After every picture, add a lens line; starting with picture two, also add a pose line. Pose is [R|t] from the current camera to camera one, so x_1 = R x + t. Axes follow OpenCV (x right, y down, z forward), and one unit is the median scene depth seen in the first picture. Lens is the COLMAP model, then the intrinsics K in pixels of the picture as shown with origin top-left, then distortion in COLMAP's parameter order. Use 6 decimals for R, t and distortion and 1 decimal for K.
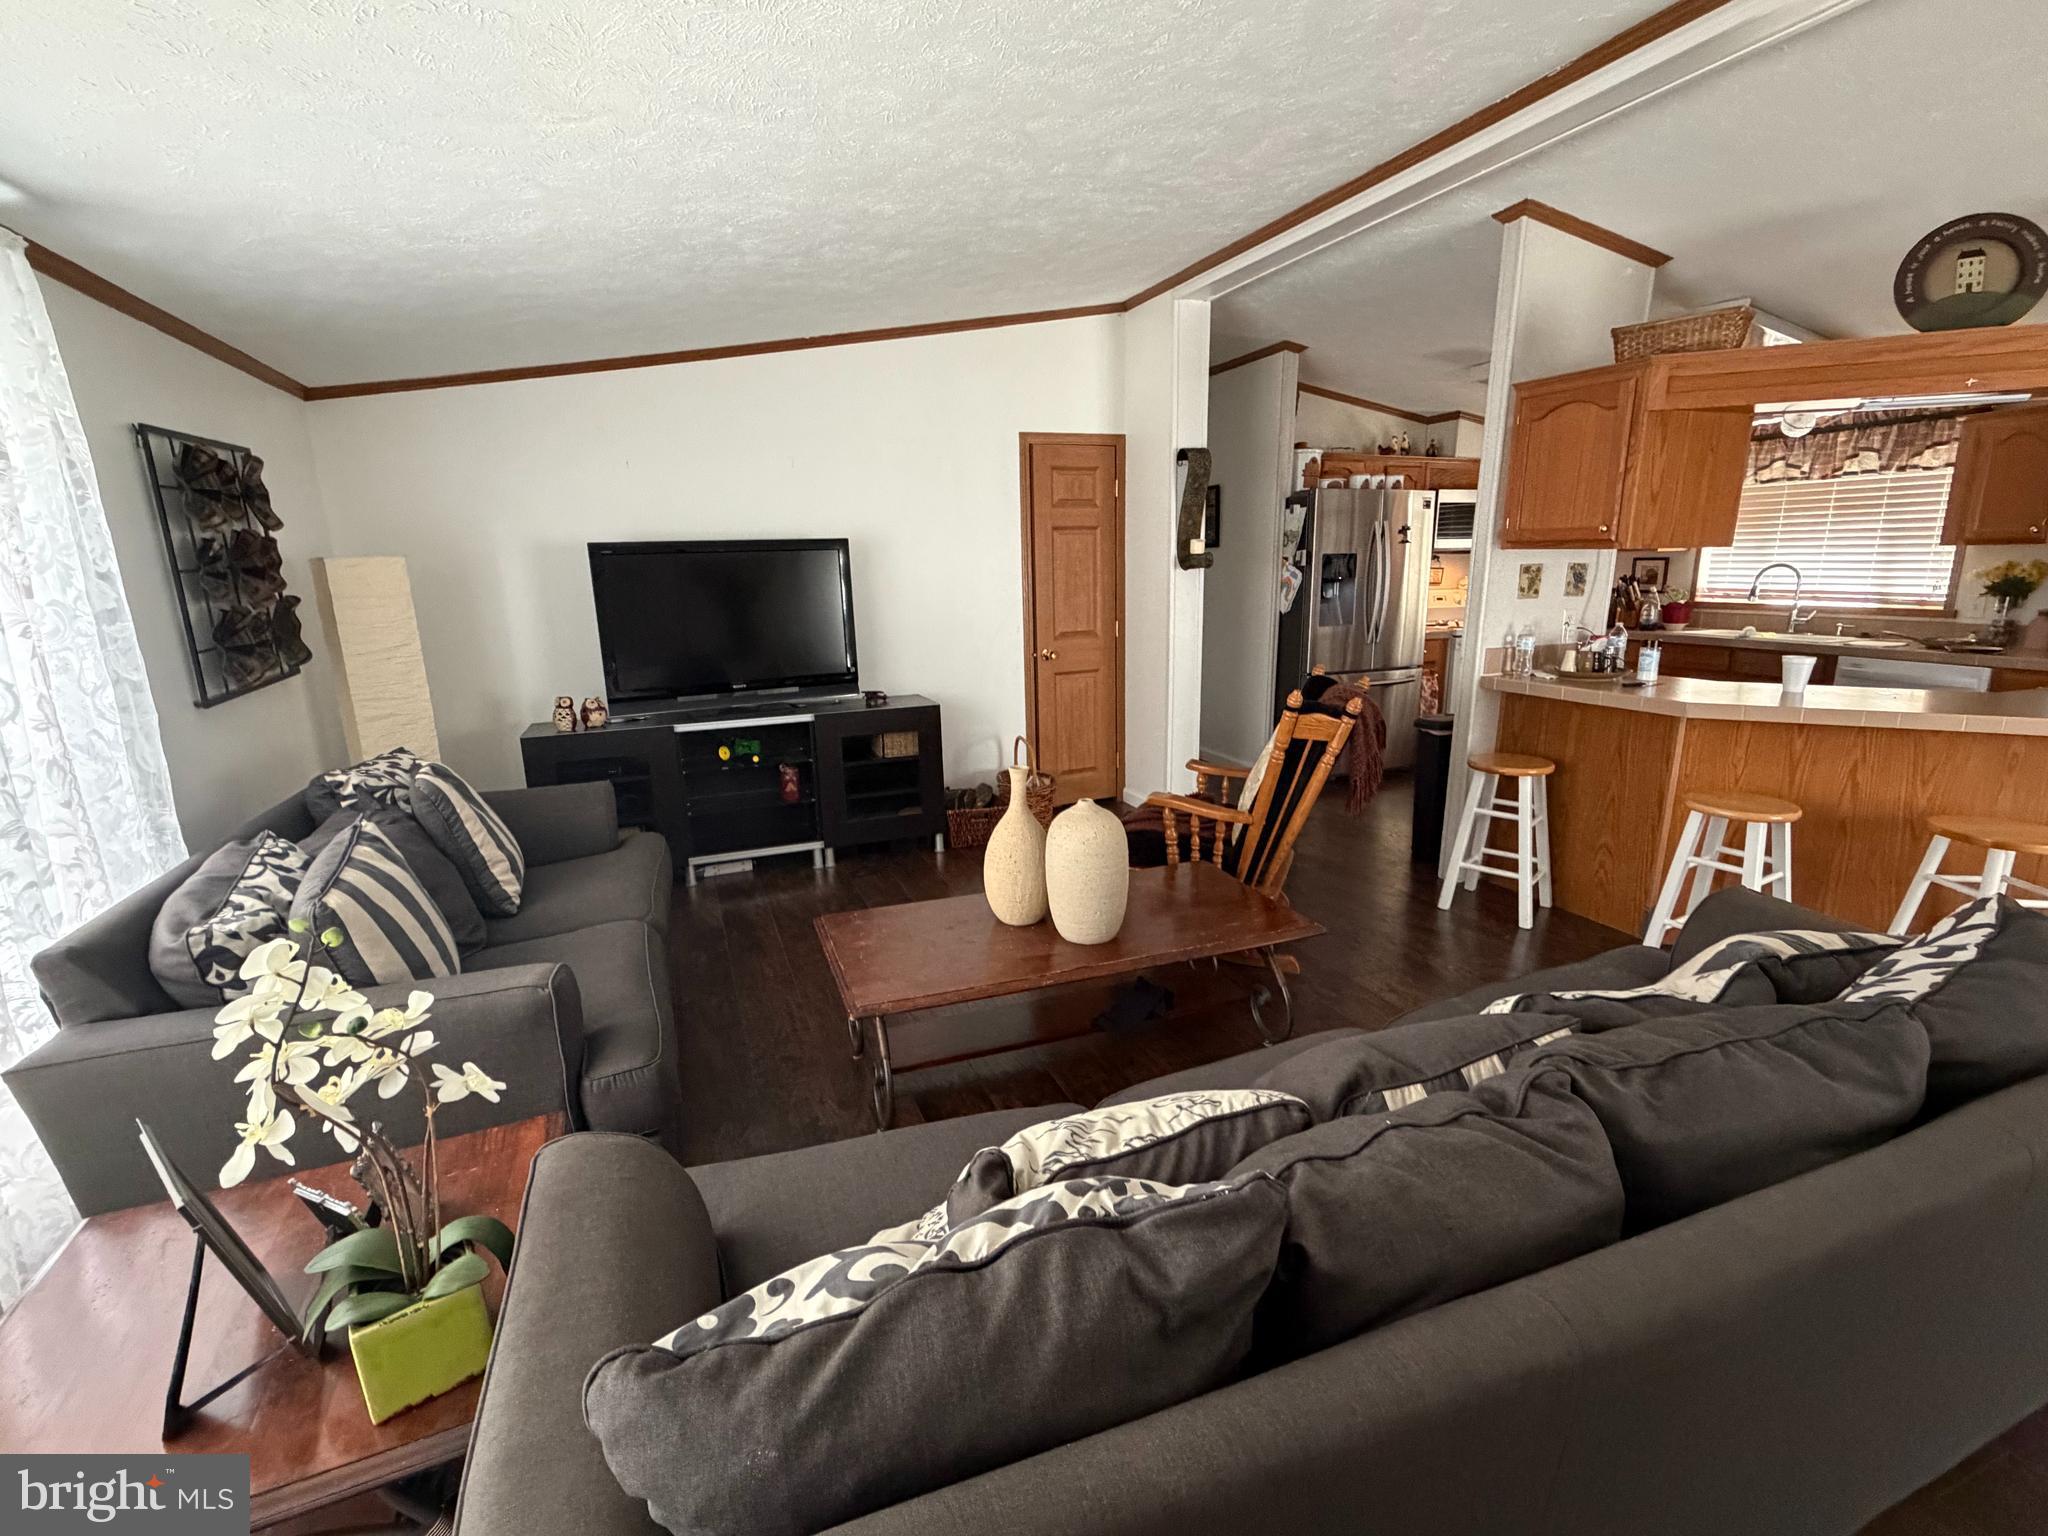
lens RADIAL K [[922.4, 0, 1019.1], [0, 922.4, 767.6], [0, 0, 1]] dist [-0.000799, -0.000554]
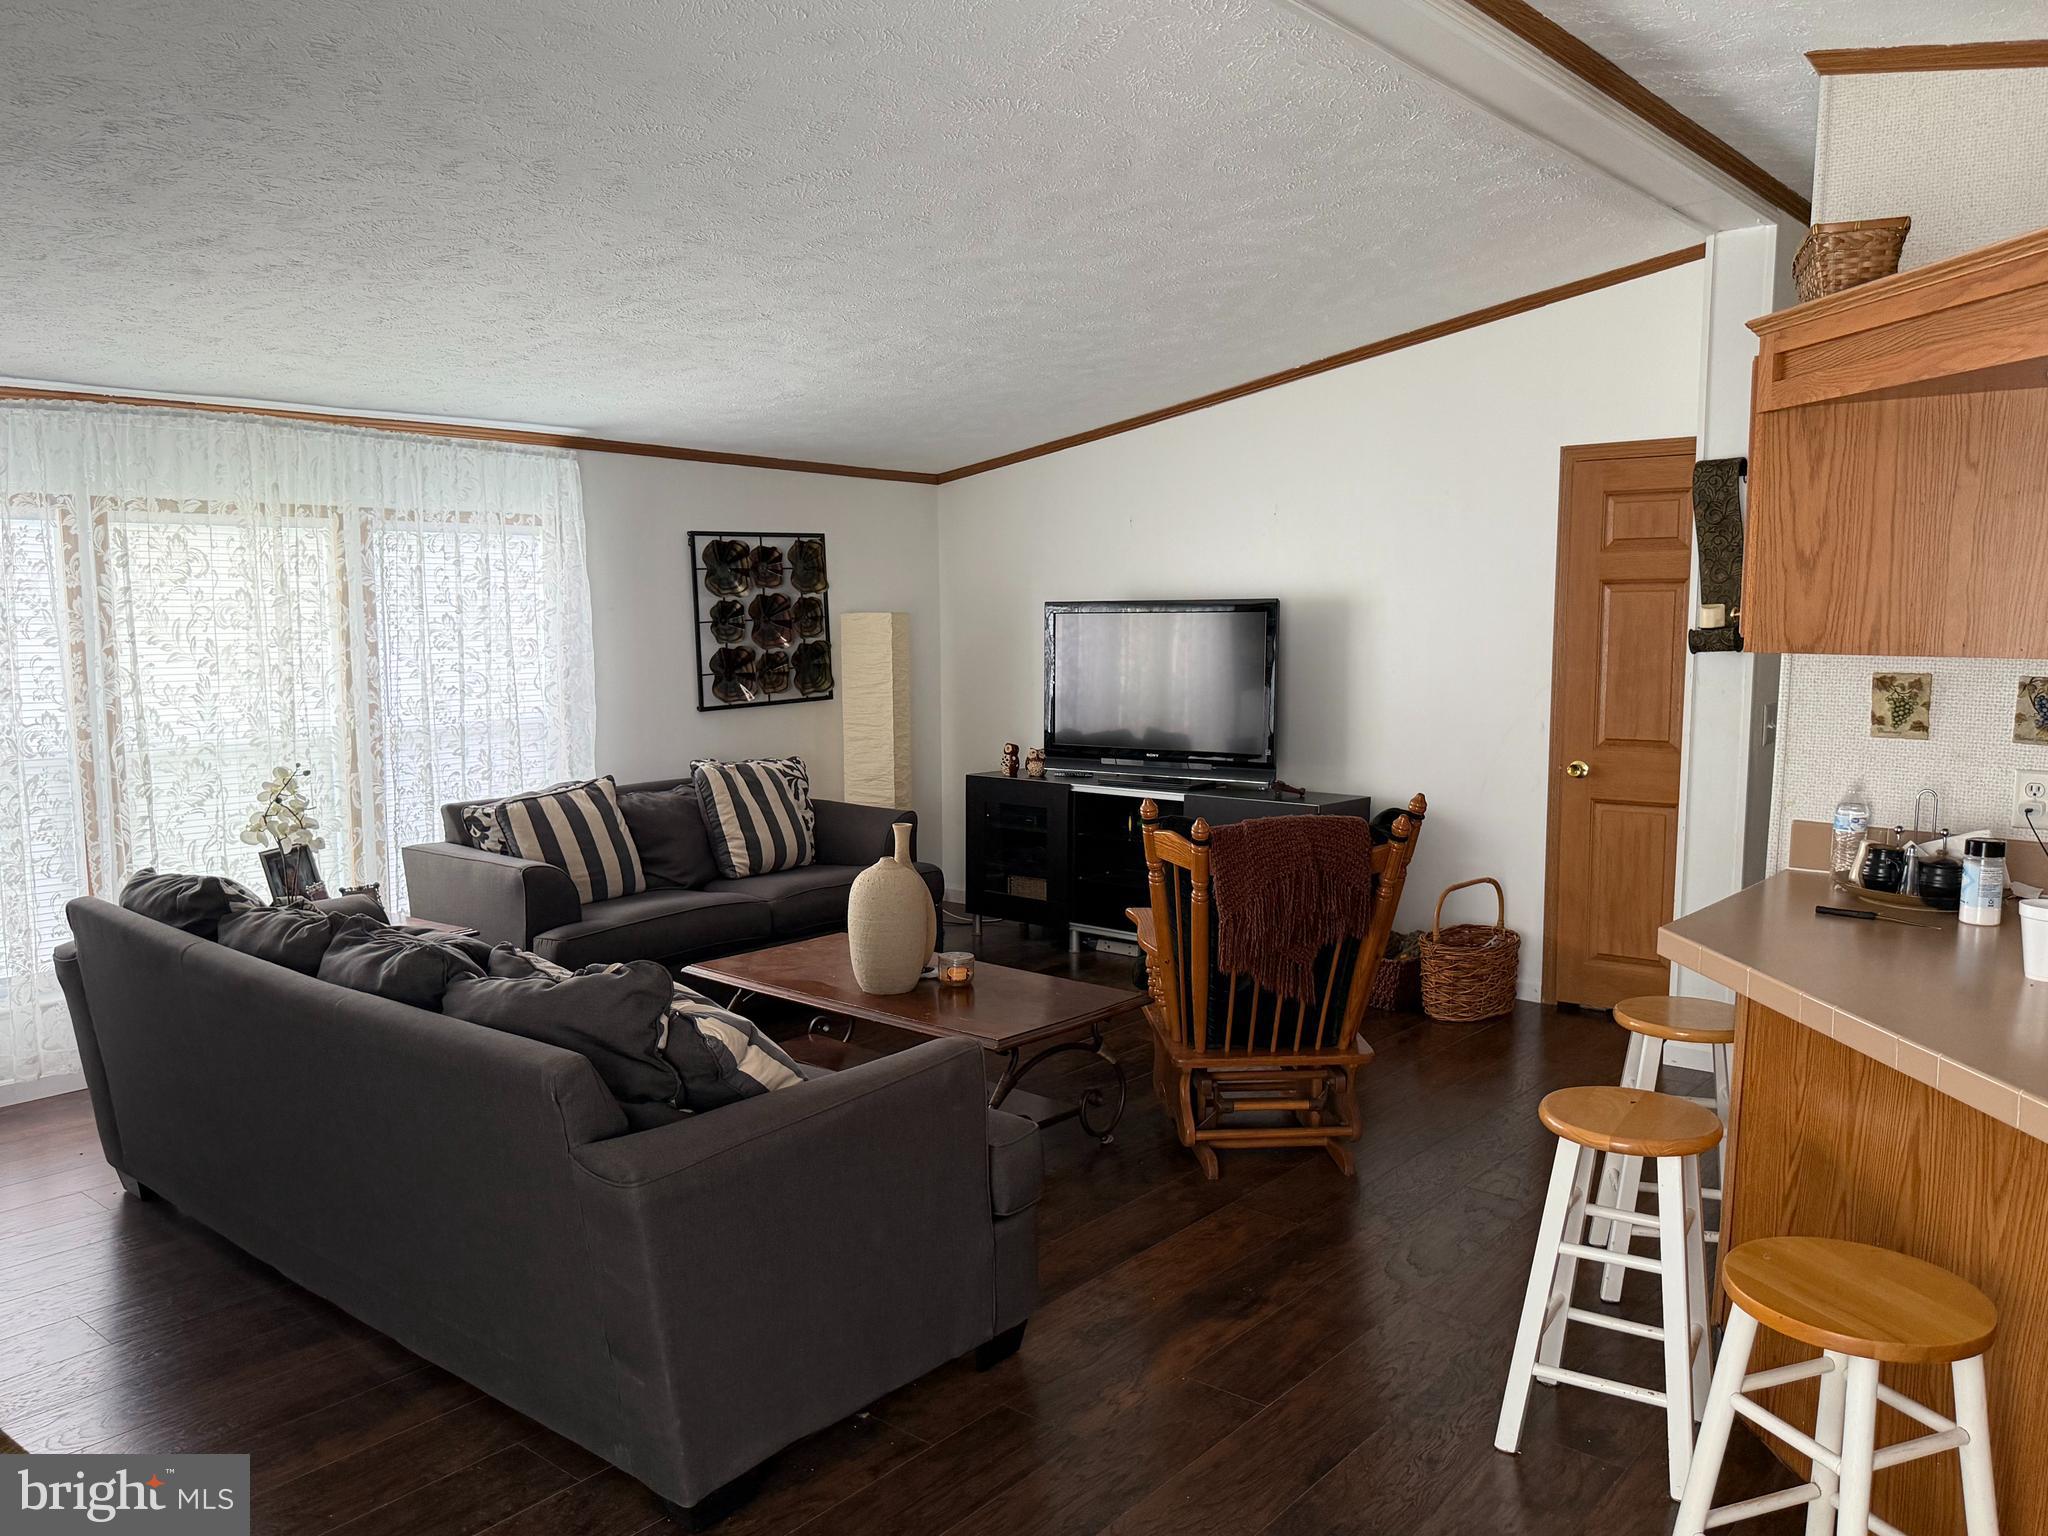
lens RADIAL K [[1547.6, 0, 1023.3], [0, 1547.6, 775.4], [0, 0, 1]] dist [0.105228, -0.166151]
pose [[0.473541, 0.116171, -0.873077, 1.006351], [-0.200423, 0.979471, 0.021623, -0.076883], [0.857665, 0.164745, 0.487103, 0.140368]]
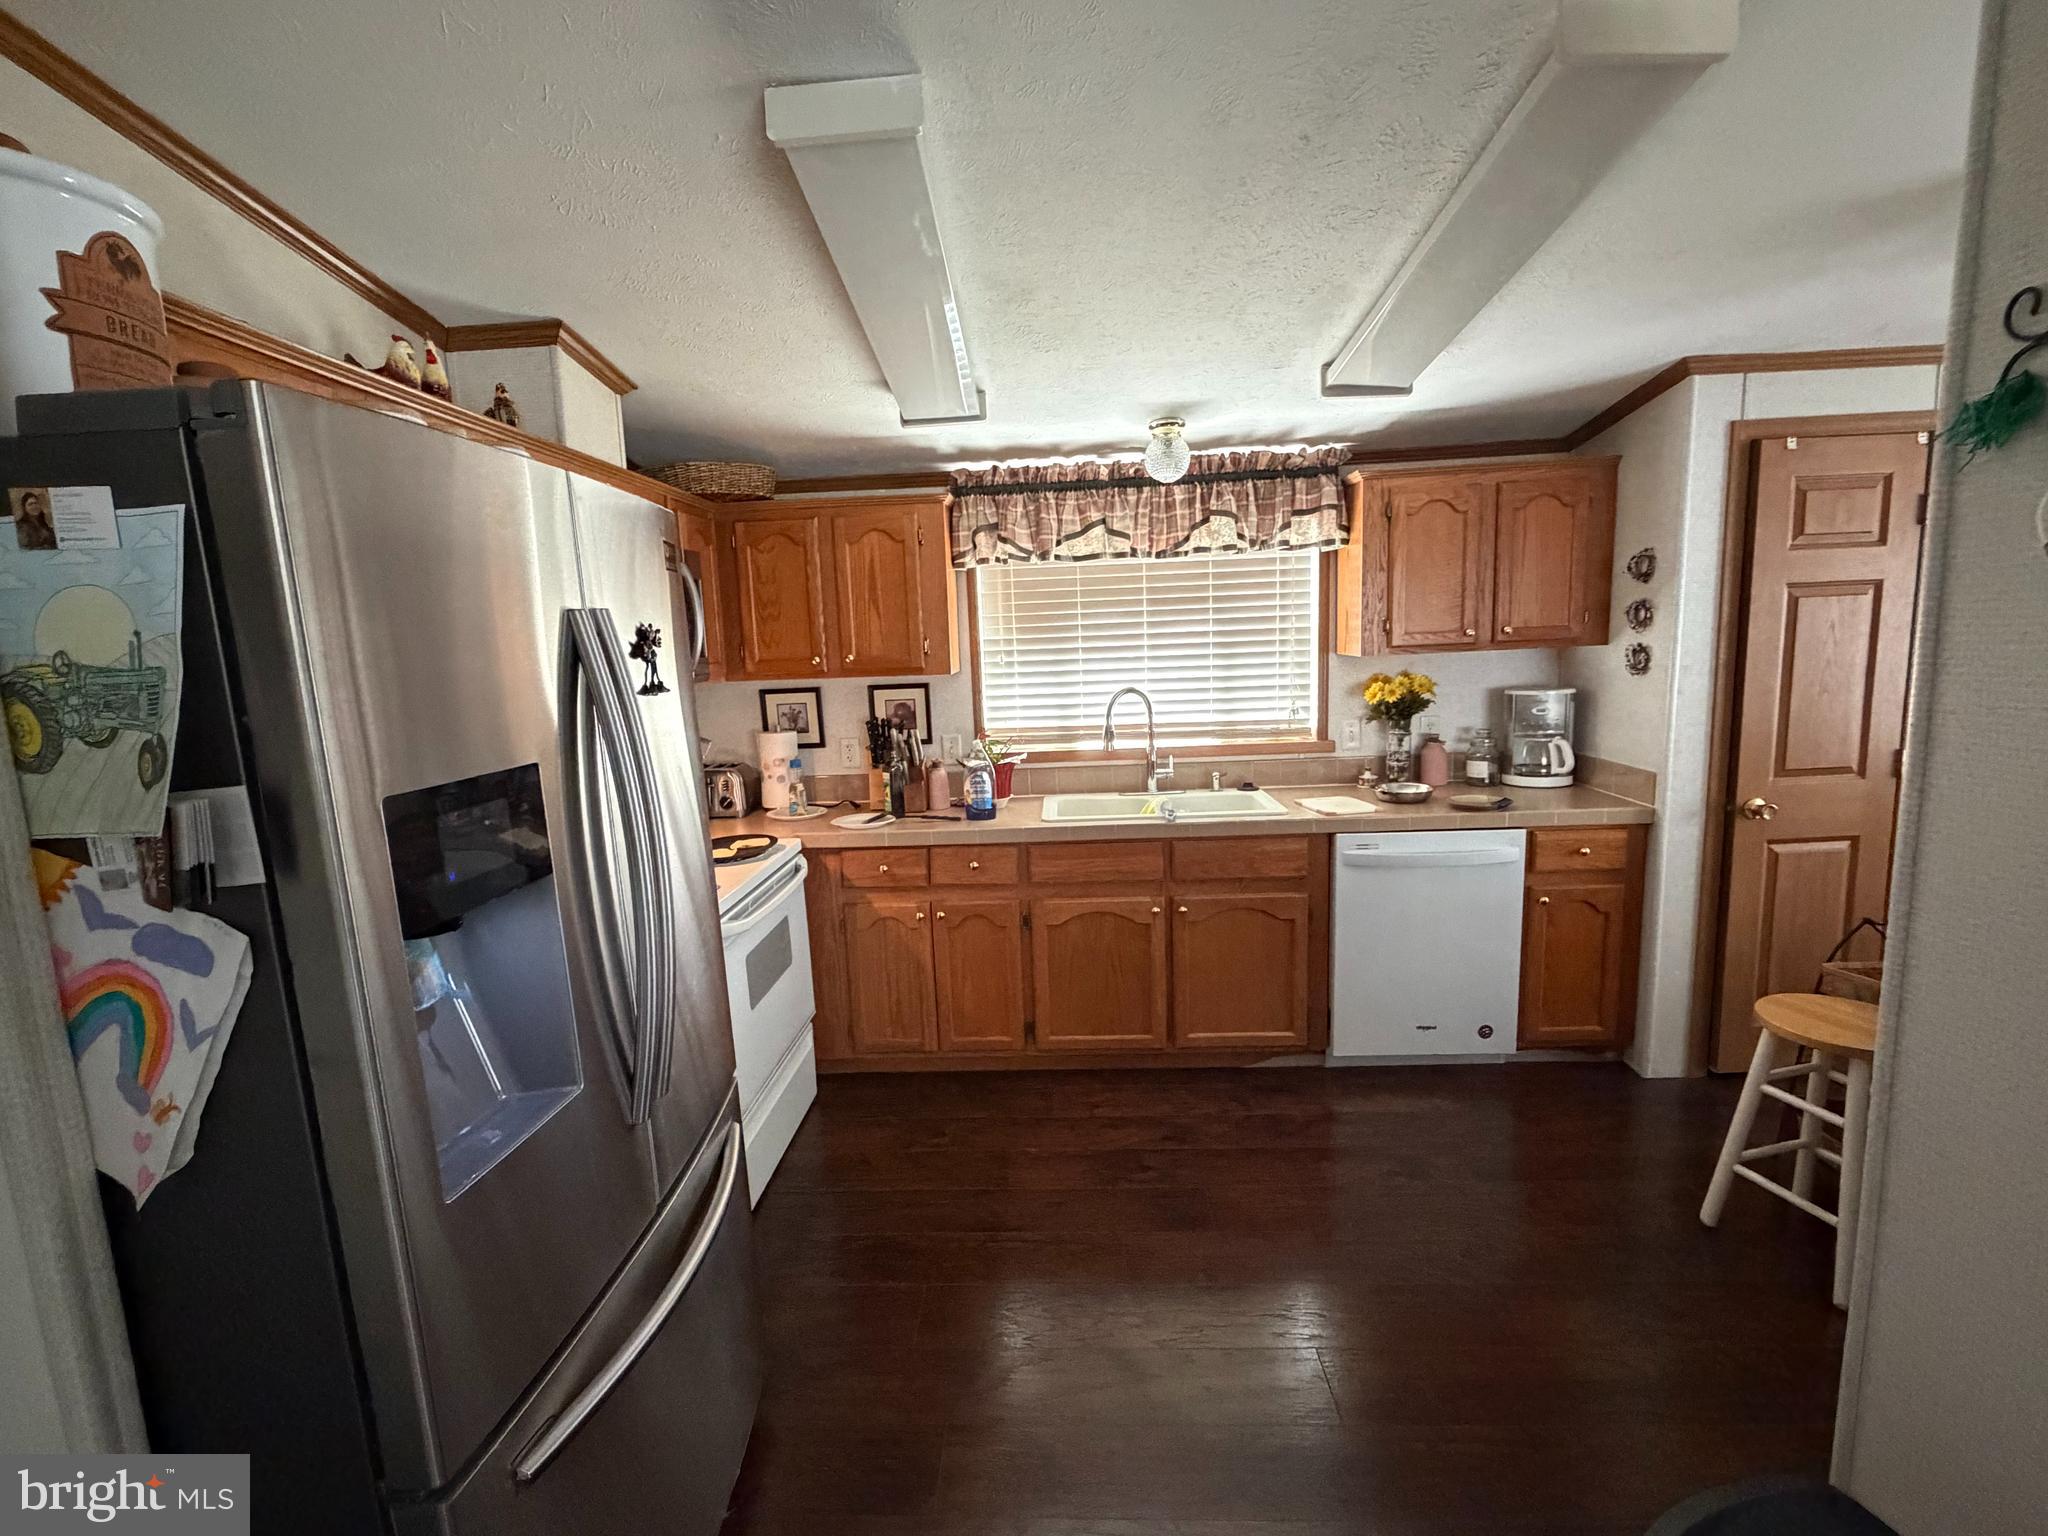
lens RADIAL K [[922.4, 0, 1019.1], [0, 922.4, 767.6], [0, 0, 1]] dist [-0.000799, -0.000554]
pose [[0.405997, -0.136554, 0.903615, 0.293616], [0.234938, 0.971137, 0.041199, -0.279532], [-0.883159, 0.195567, 0.426360, 1.068273]]
